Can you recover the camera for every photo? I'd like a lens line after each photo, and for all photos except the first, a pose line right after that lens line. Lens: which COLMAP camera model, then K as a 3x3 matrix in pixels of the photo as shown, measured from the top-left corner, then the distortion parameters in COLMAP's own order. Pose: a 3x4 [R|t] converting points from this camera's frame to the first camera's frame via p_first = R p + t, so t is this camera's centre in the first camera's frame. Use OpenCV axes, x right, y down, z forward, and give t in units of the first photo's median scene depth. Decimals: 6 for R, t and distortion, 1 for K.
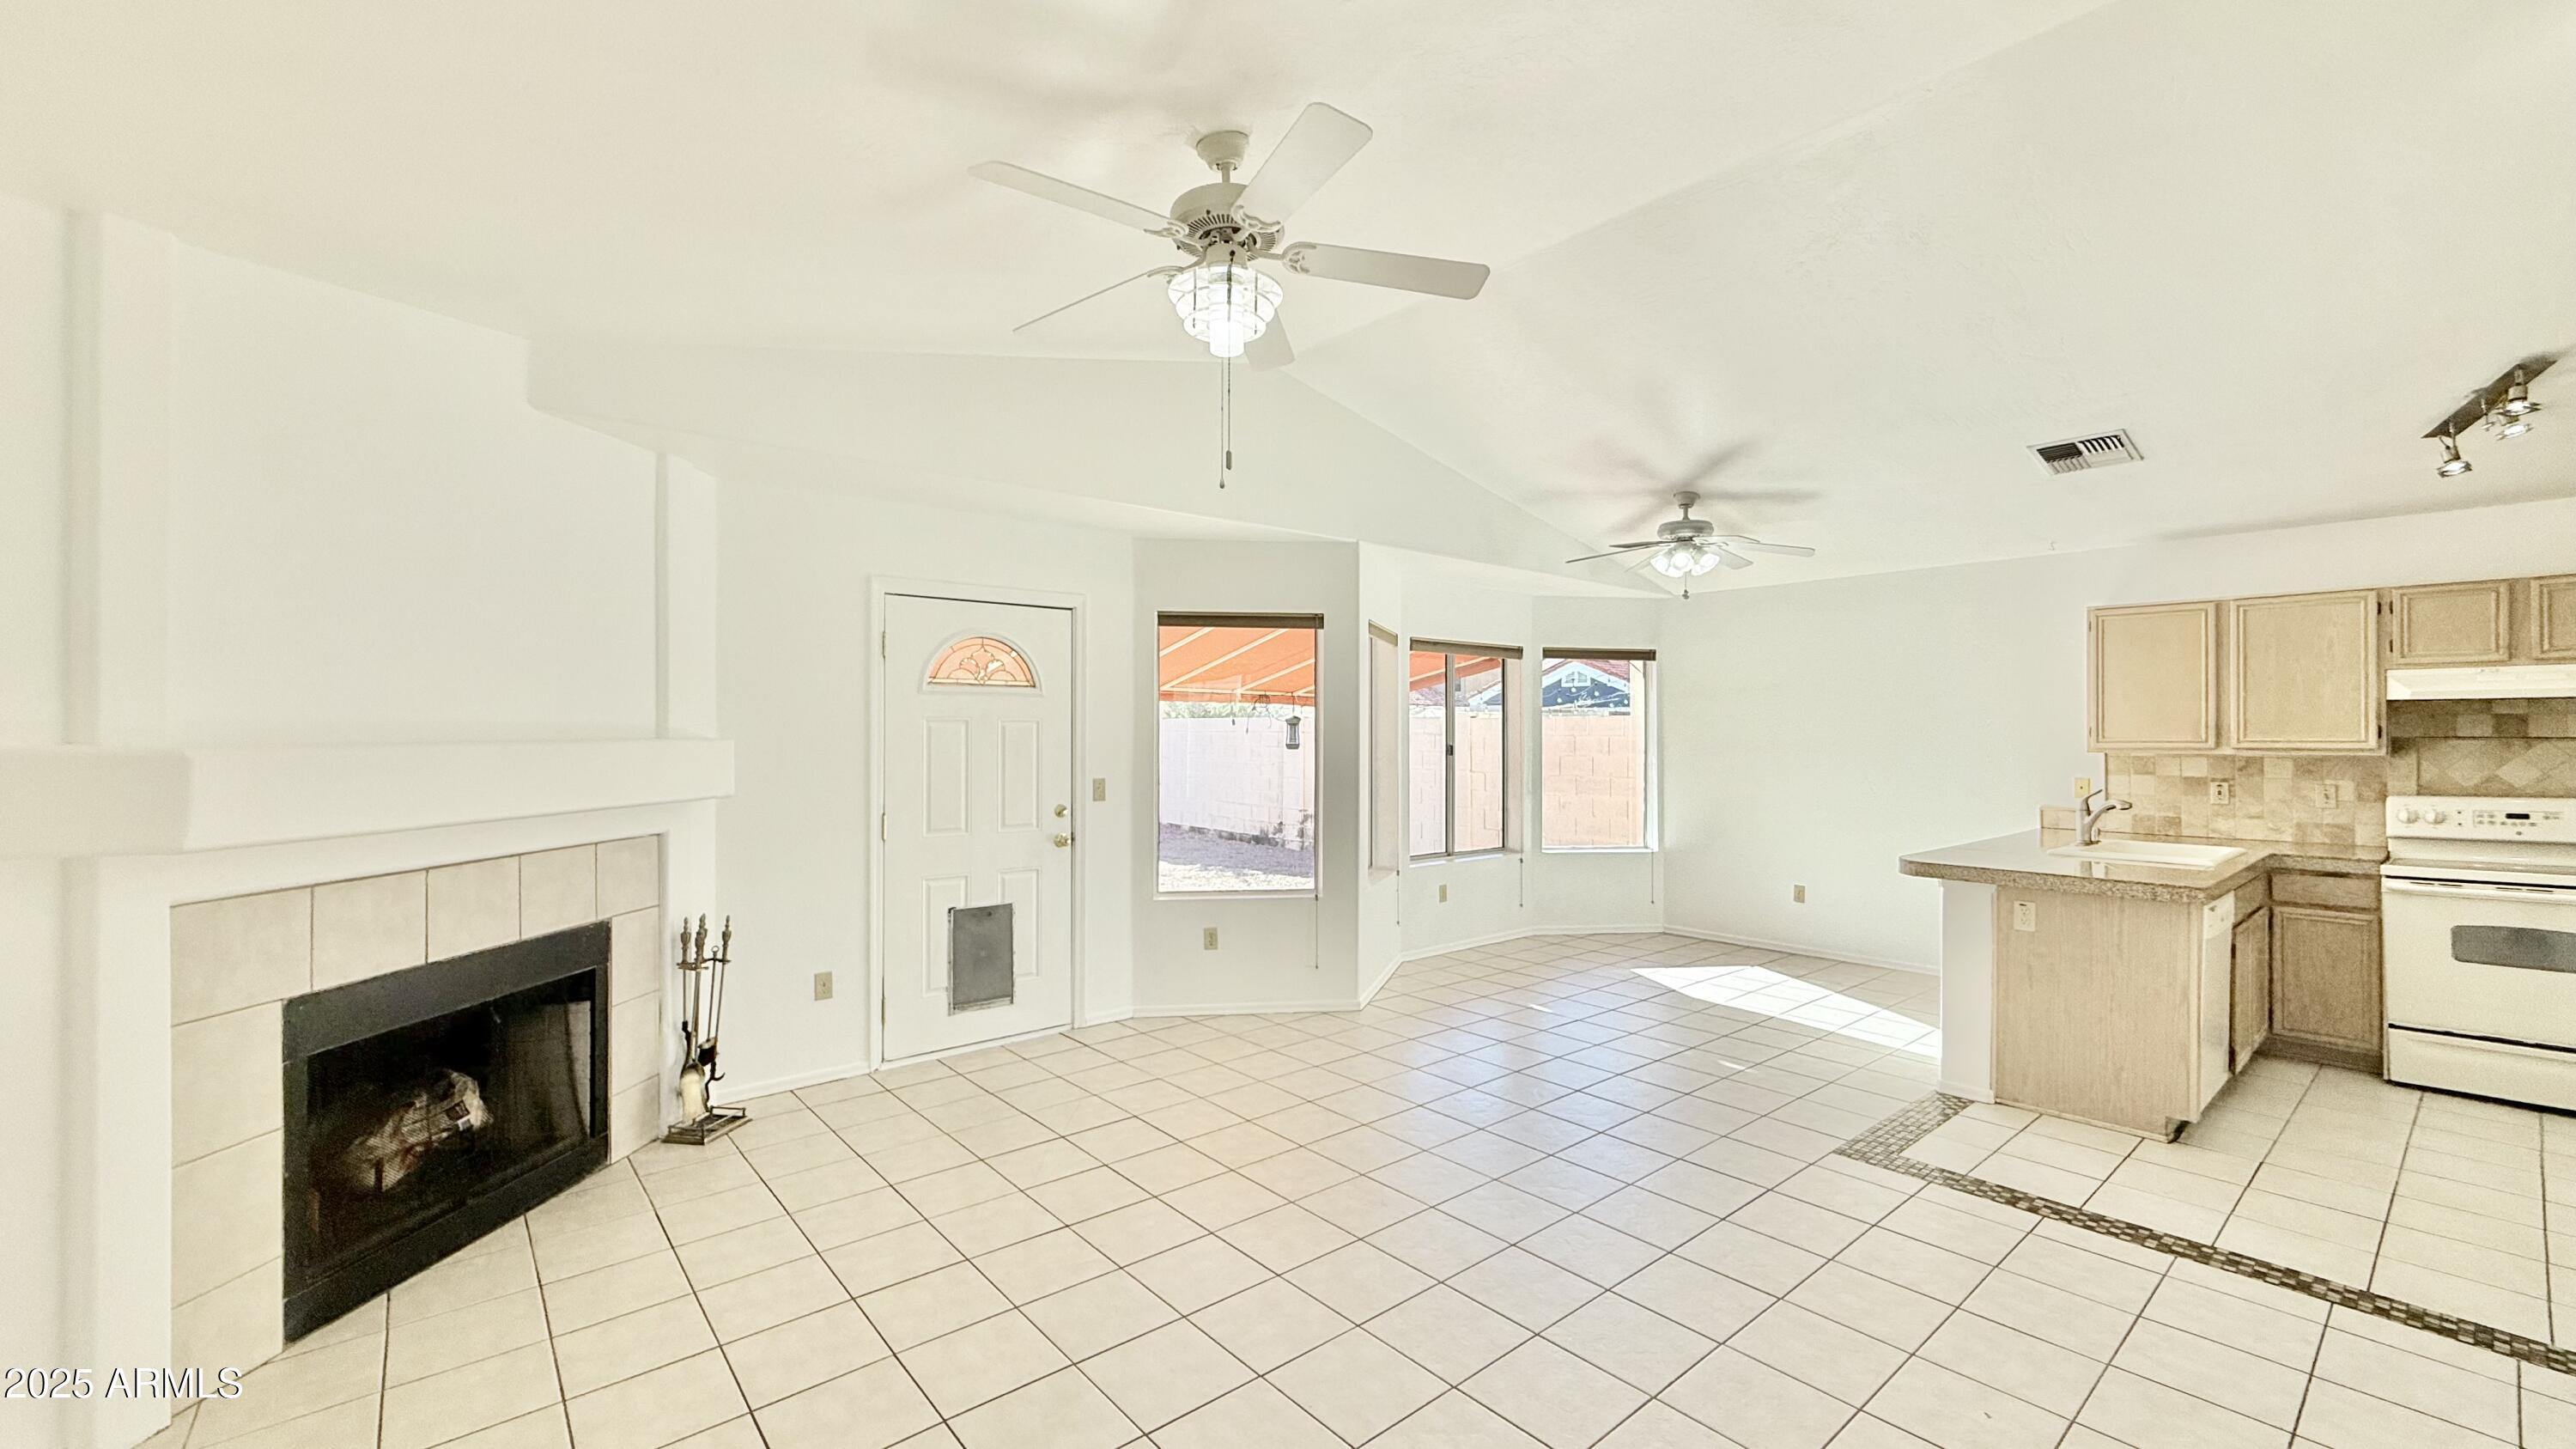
lens RADIAL K [[1022.5, 0, 1280.7], [0, 1022.5, 724.2], [0, 0, 1]] dist [-0.003595, -0.000847]
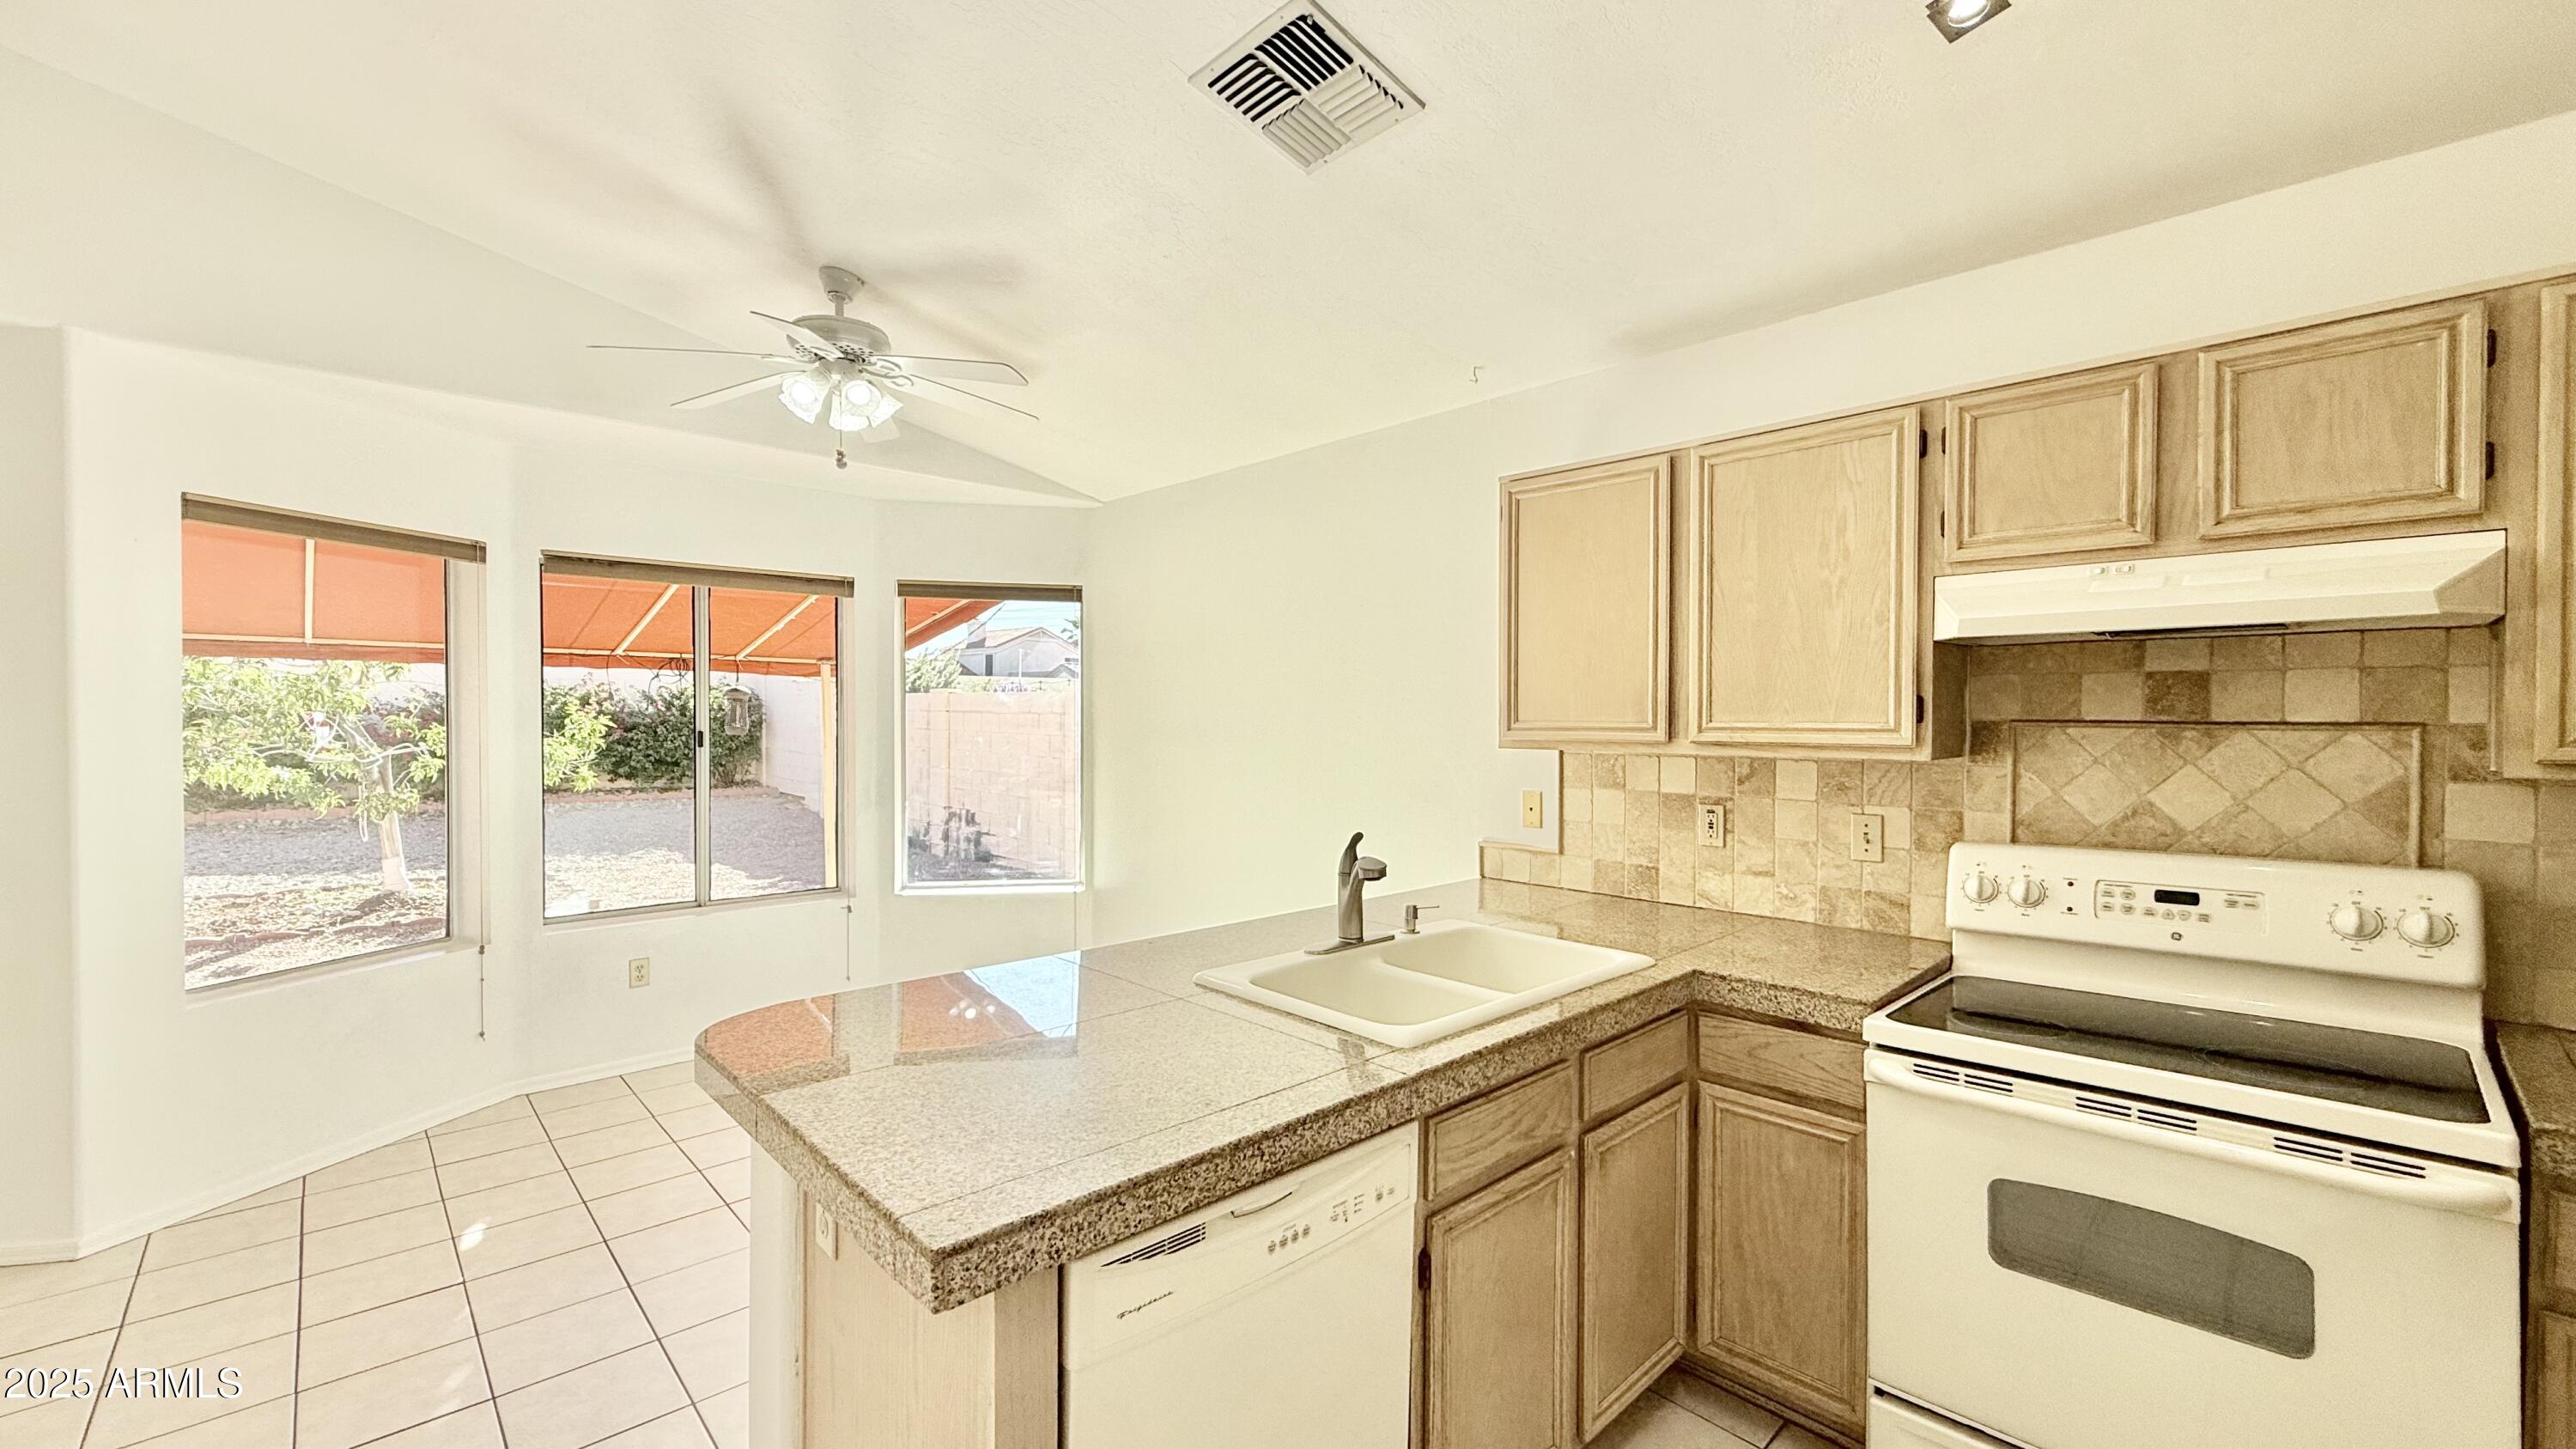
lens RADIAL K [[1022.5, 0, 1296.6], [0, 1022.5, 723.2], [0, 0, 1]] dist [-0.003595, -0.000847]
pose [[0.997977, 0.001128, 0.063566, 0.766028], [-0.002306, 0.999827, 0.018461, 0.005765], [-0.063534, -0.018570, 0.997807, 0.550705]]
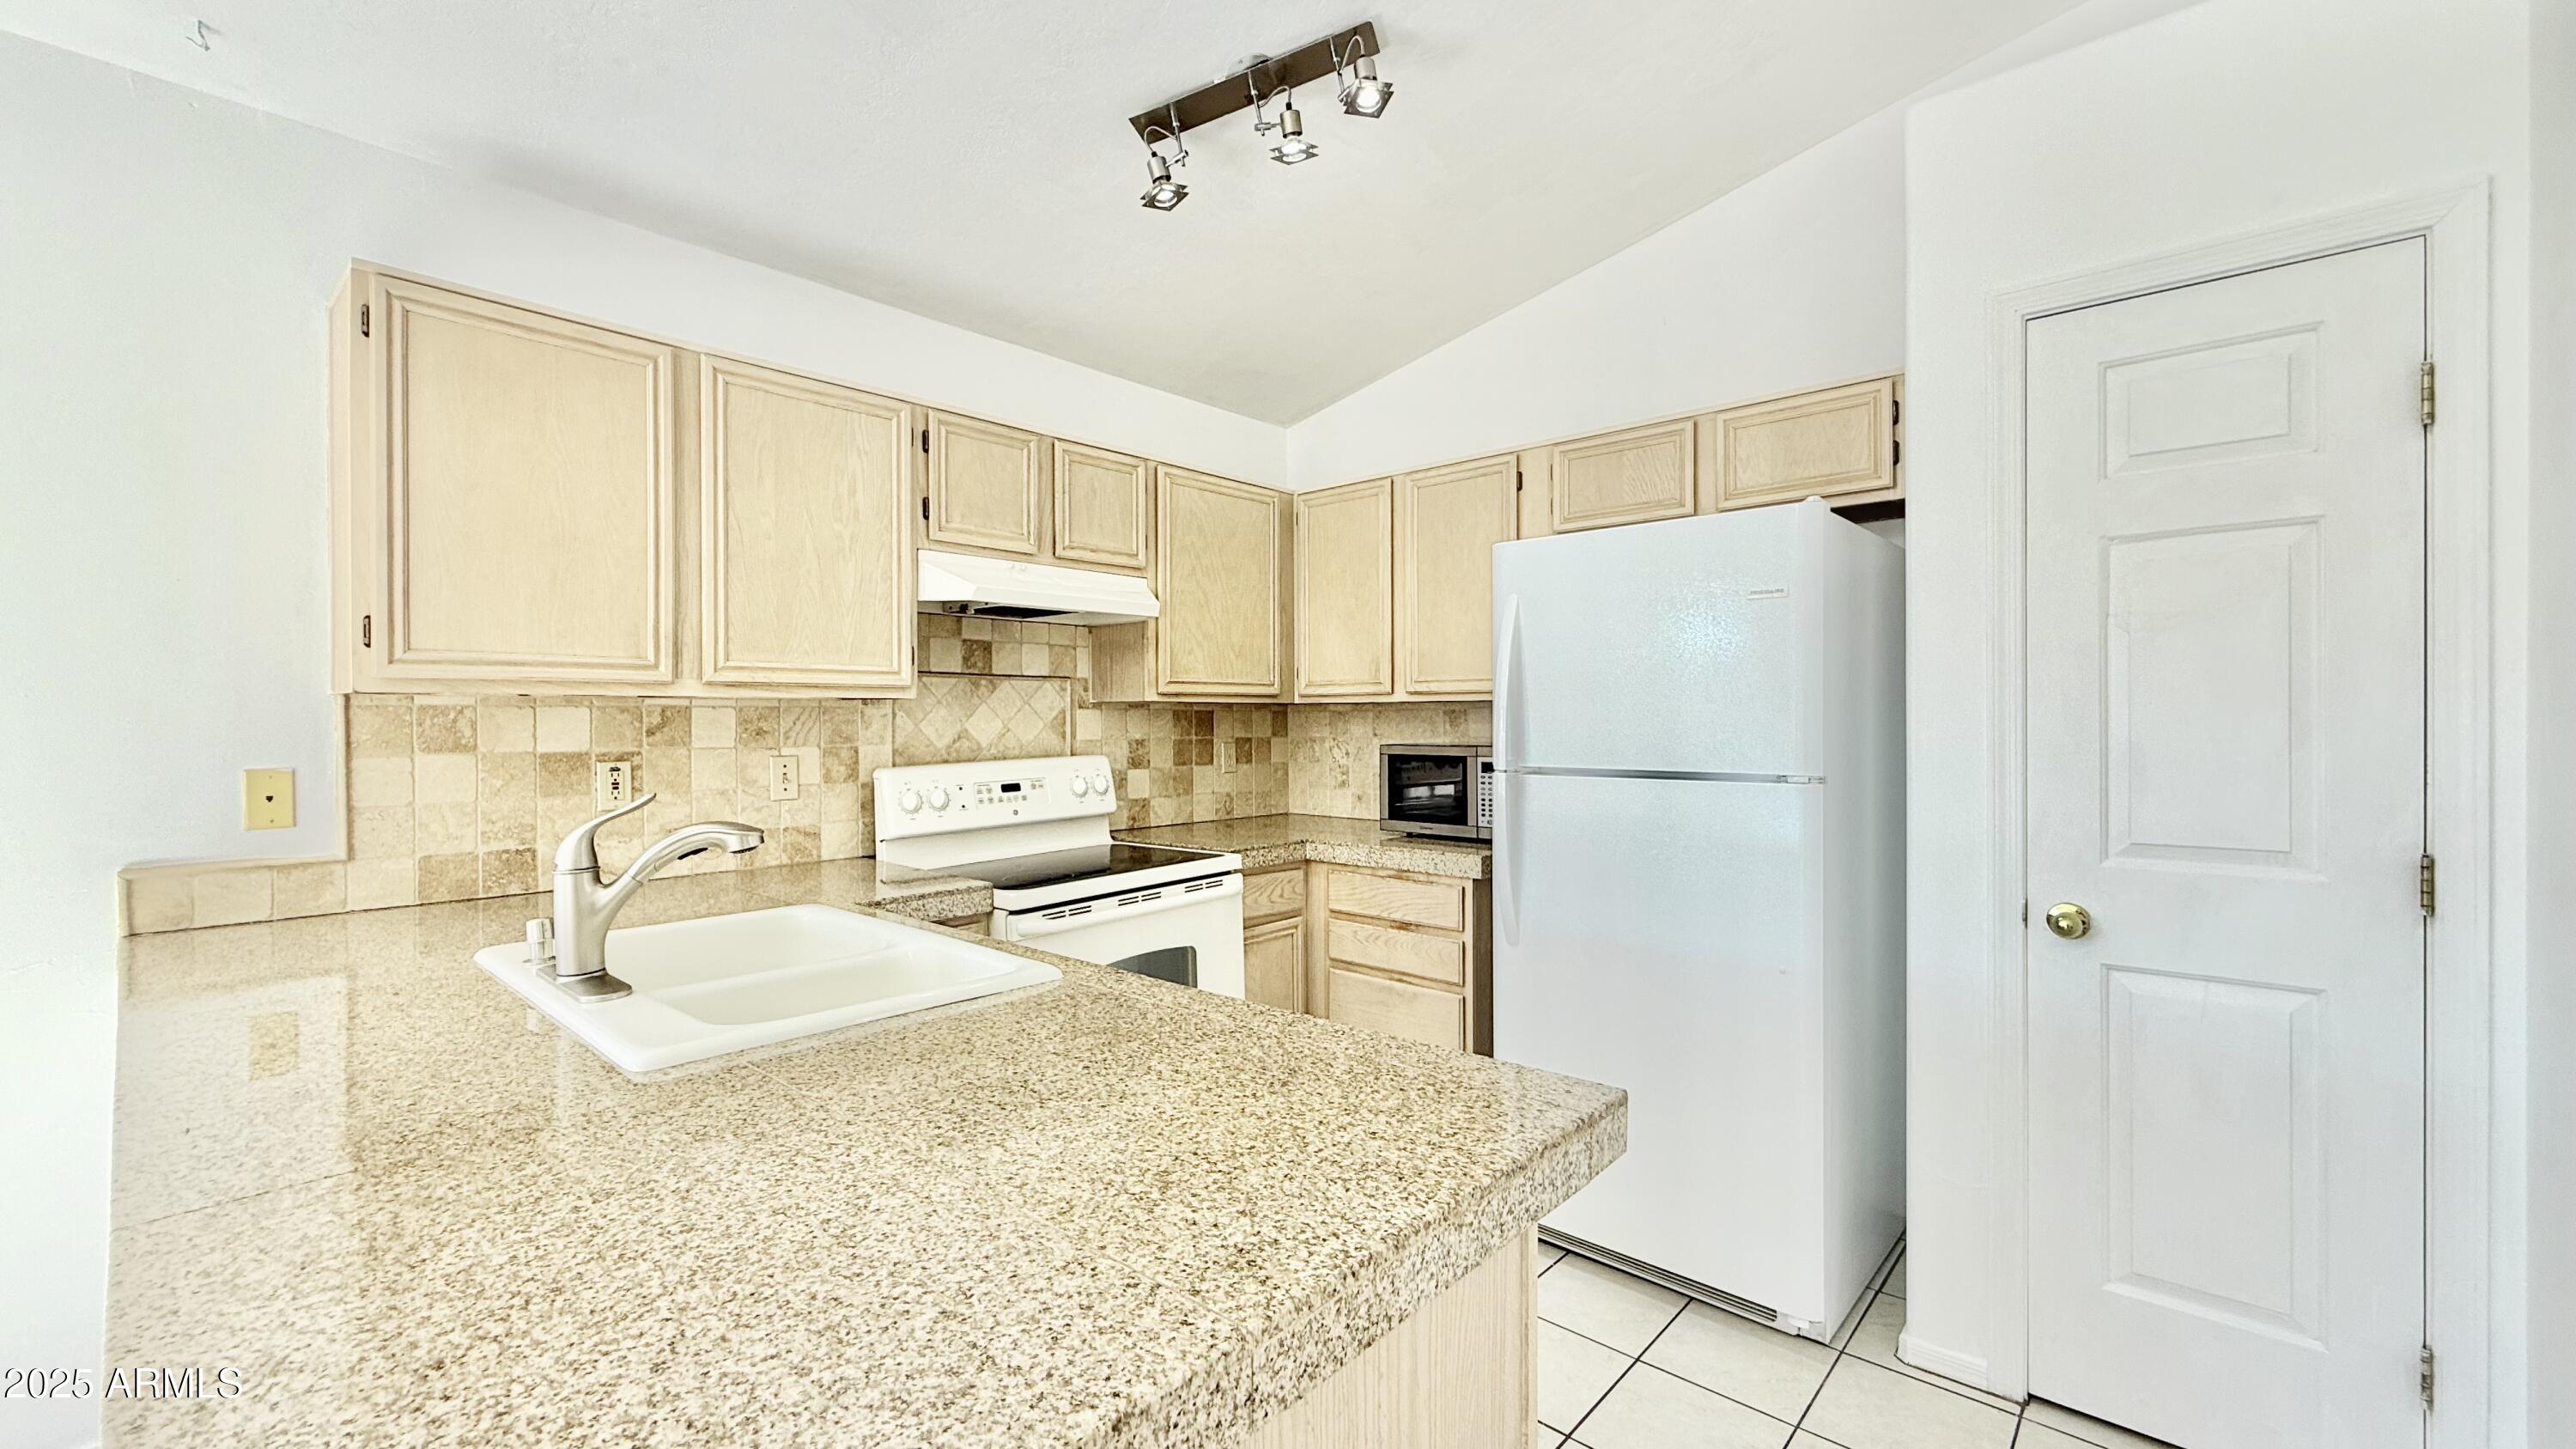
lens RADIAL K [[1022.5, 0, 1282.2], [0, 1022.5, 722.2], [0, 0, 1]] dist [-0.003595, -0.000847]
pose [[-0.143882, -0.002020, 0.989593, 0.488107], [-0.003487, 0.999993, 0.001534, 0.042786], [-0.989589, -0.003230, -0.143888, 0.878184]]
